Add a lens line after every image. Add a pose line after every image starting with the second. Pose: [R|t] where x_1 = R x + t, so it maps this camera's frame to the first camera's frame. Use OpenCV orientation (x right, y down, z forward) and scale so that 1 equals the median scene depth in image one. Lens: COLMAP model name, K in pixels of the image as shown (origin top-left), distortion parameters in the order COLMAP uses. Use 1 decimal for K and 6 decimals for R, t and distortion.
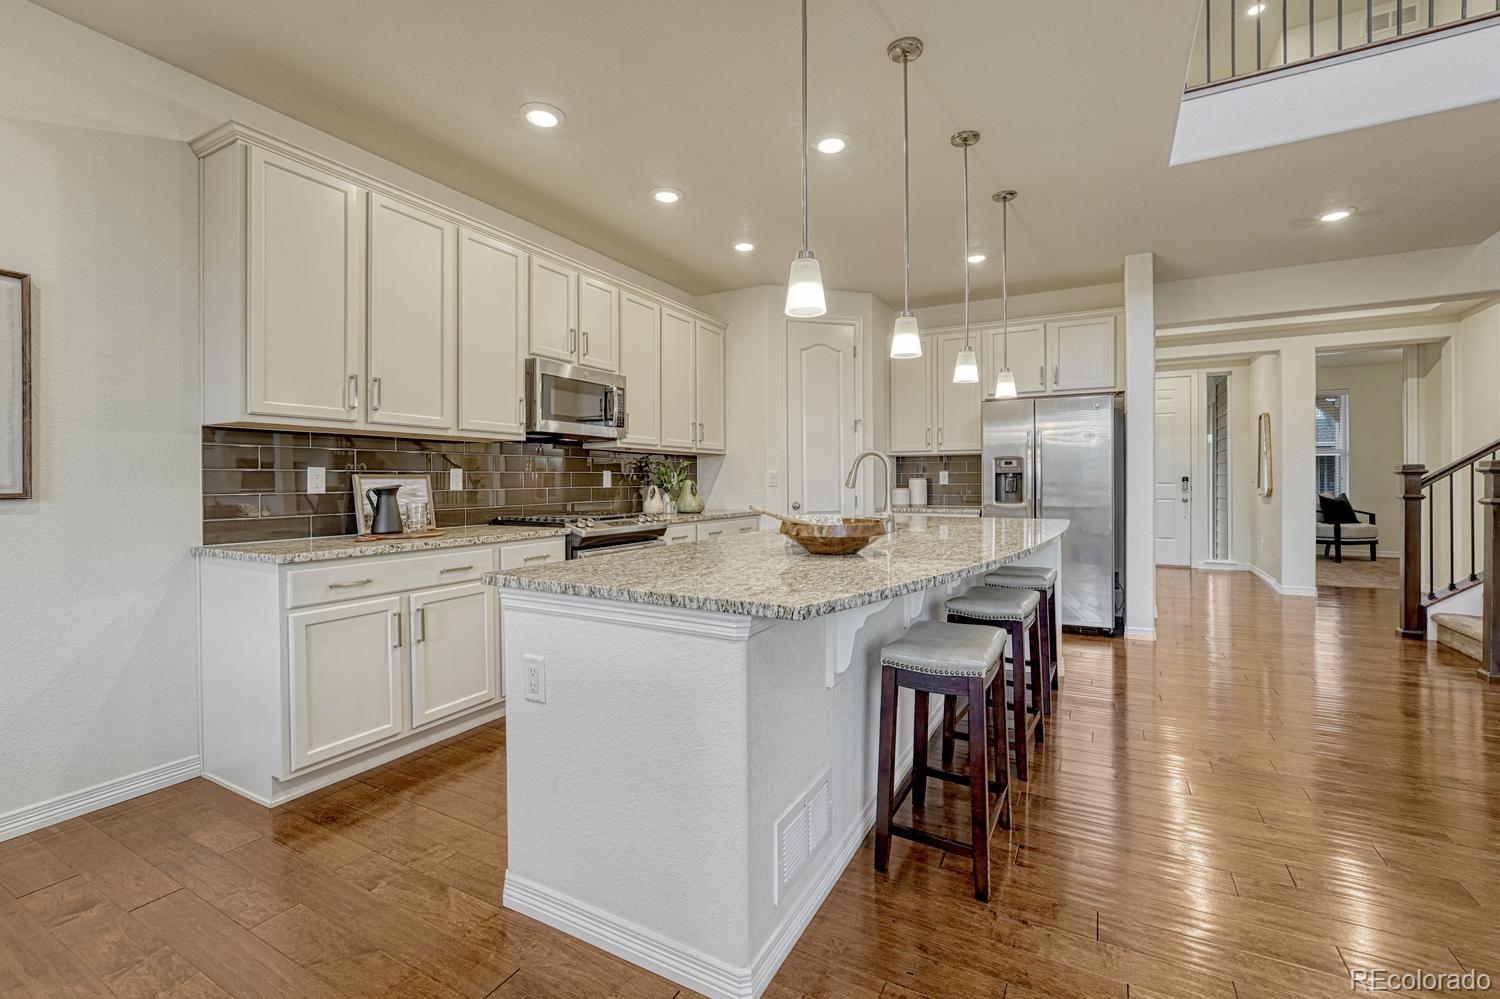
lens RADIAL K [[650.9, 0, 754.6], [0, 650.9, 483.8], [0, 0, 1]] dist [0.000497, 0.000288]
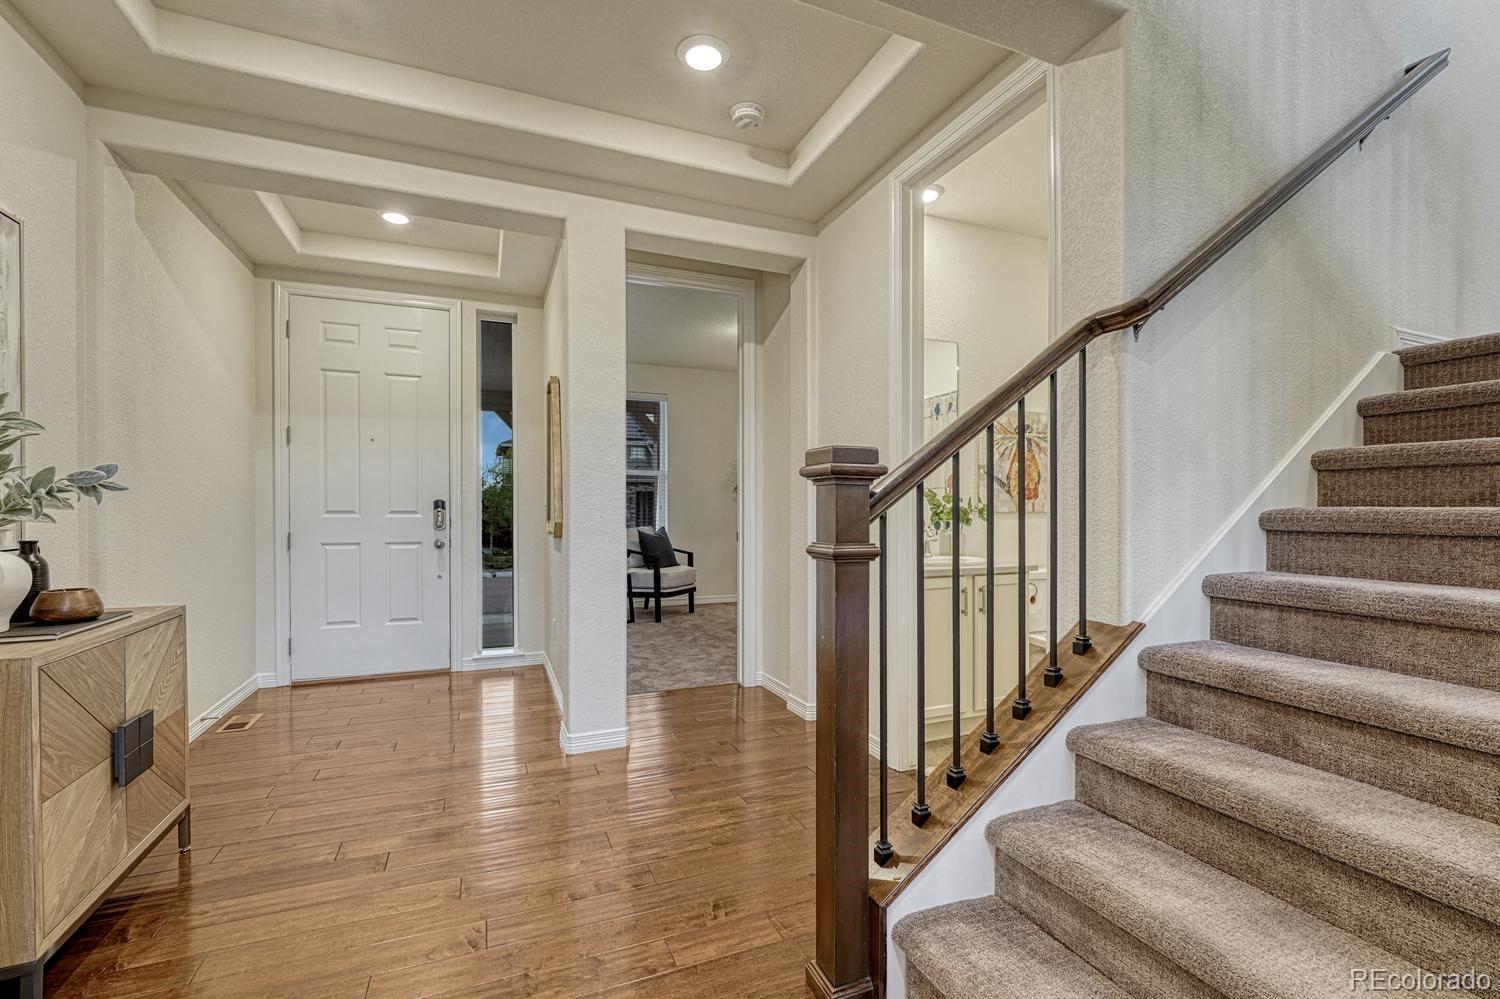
lens RADIAL K [[637.6, 0, 752.5], [0, 637.6, 515.9], [0, 0, 1]] dist [0.000407, 0.000012]
pose [[0.635049, -0.000653, 0.772472, 0.428998], [-0.000075, 1.000000, 0.000907, 0.001384], [-0.772472, -0.000633, 0.635048, 0.484021]]
